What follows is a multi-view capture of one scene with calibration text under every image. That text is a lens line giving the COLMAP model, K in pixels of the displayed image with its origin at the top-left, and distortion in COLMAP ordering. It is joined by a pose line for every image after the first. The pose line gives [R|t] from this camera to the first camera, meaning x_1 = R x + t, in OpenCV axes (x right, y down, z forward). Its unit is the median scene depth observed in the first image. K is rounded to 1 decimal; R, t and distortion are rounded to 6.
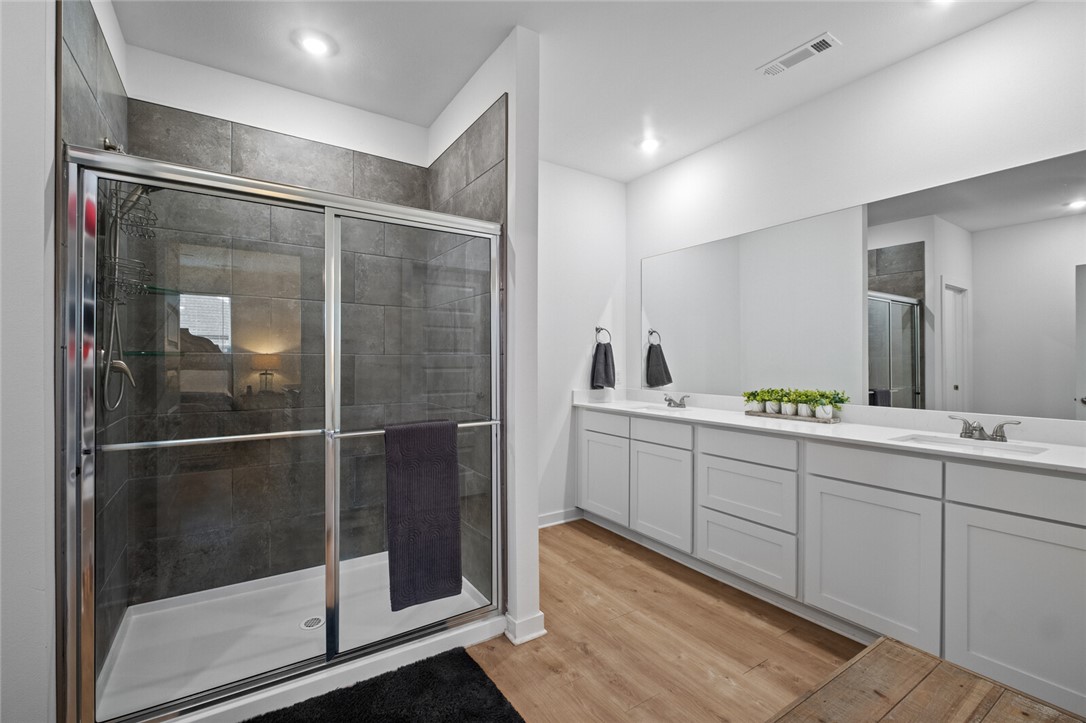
lens RADIAL K [[475.8, 0, 532.5], [0, 475.8, 357.2], [0, 0, 1]] dist [-0.003268, -0.003560]
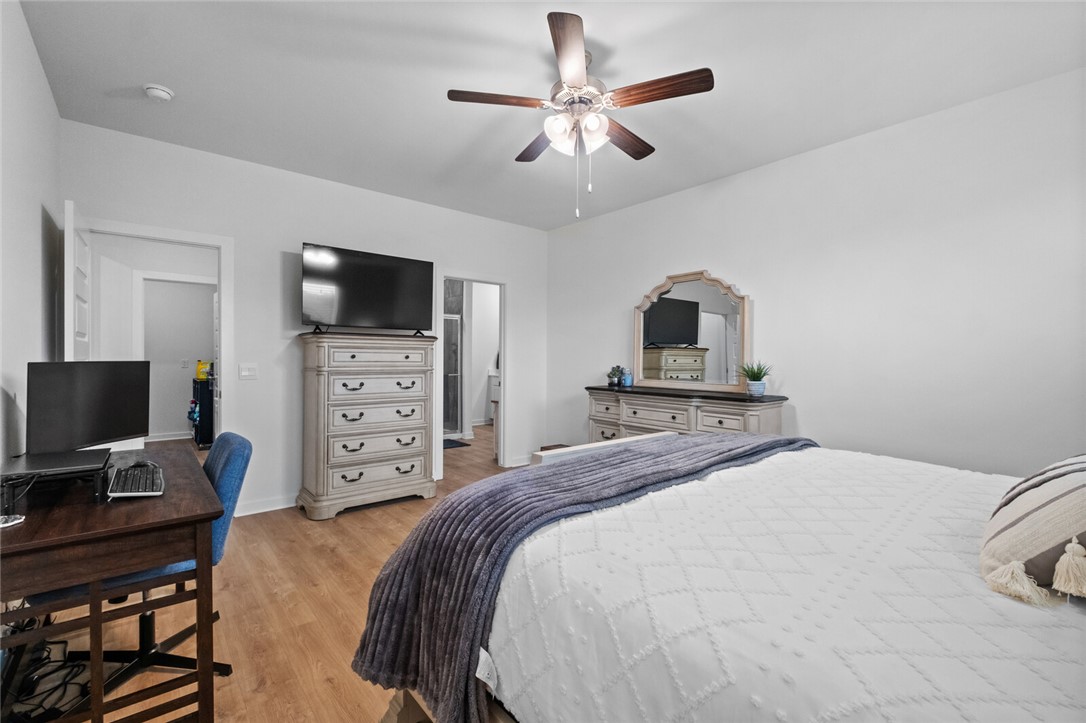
lens RADIAL K [[475.8, 0, 540.8], [0, 475.8, 361.4], [0, 0, 1]] dist [-0.003268, -0.003560]
pose [[0.990298, 0.001153, 0.138955, 0.015025], [-0.002674, 0.999939, 0.010762, 0.005292], [-0.138934, -0.011029, 0.990240, -1.444110]]
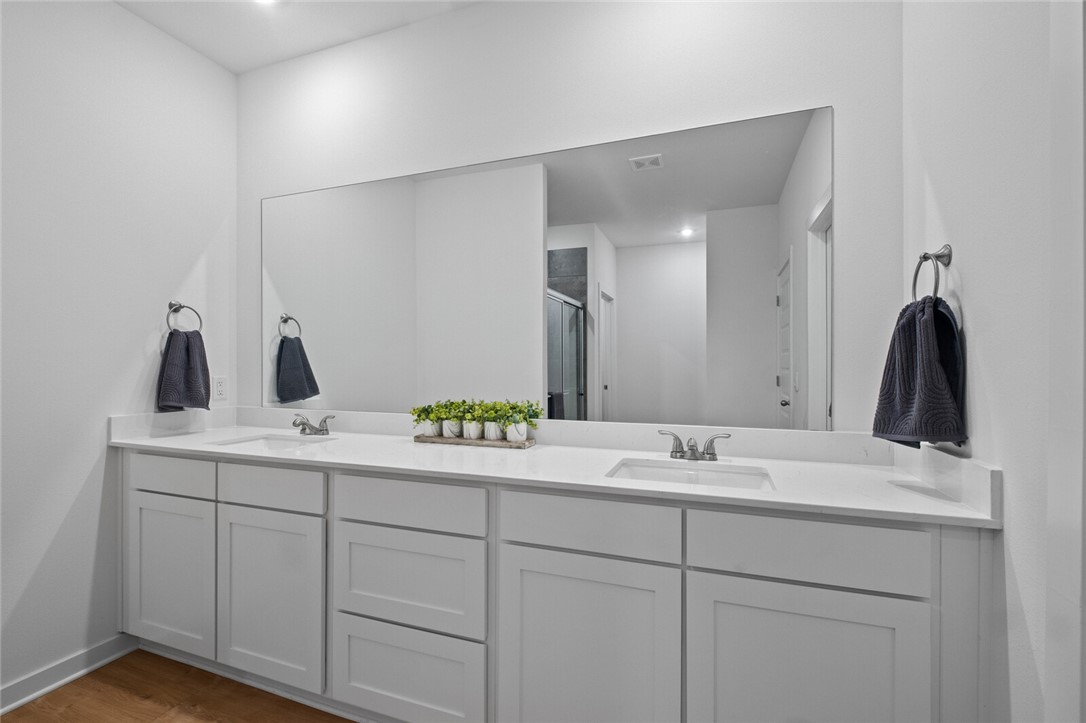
lens RADIAL K [[475.8, 0, 544.9], [0, 475.8, 358.9], [0, 0, 1]] dist [-0.003268, -0.003560]
pose [[0.791404, 0.005716, 0.611267, 0.154561], [-0.002665, 0.999979, -0.005900, 0.006835], [-0.611288, 0.003041, 0.791403, 0.301590]]
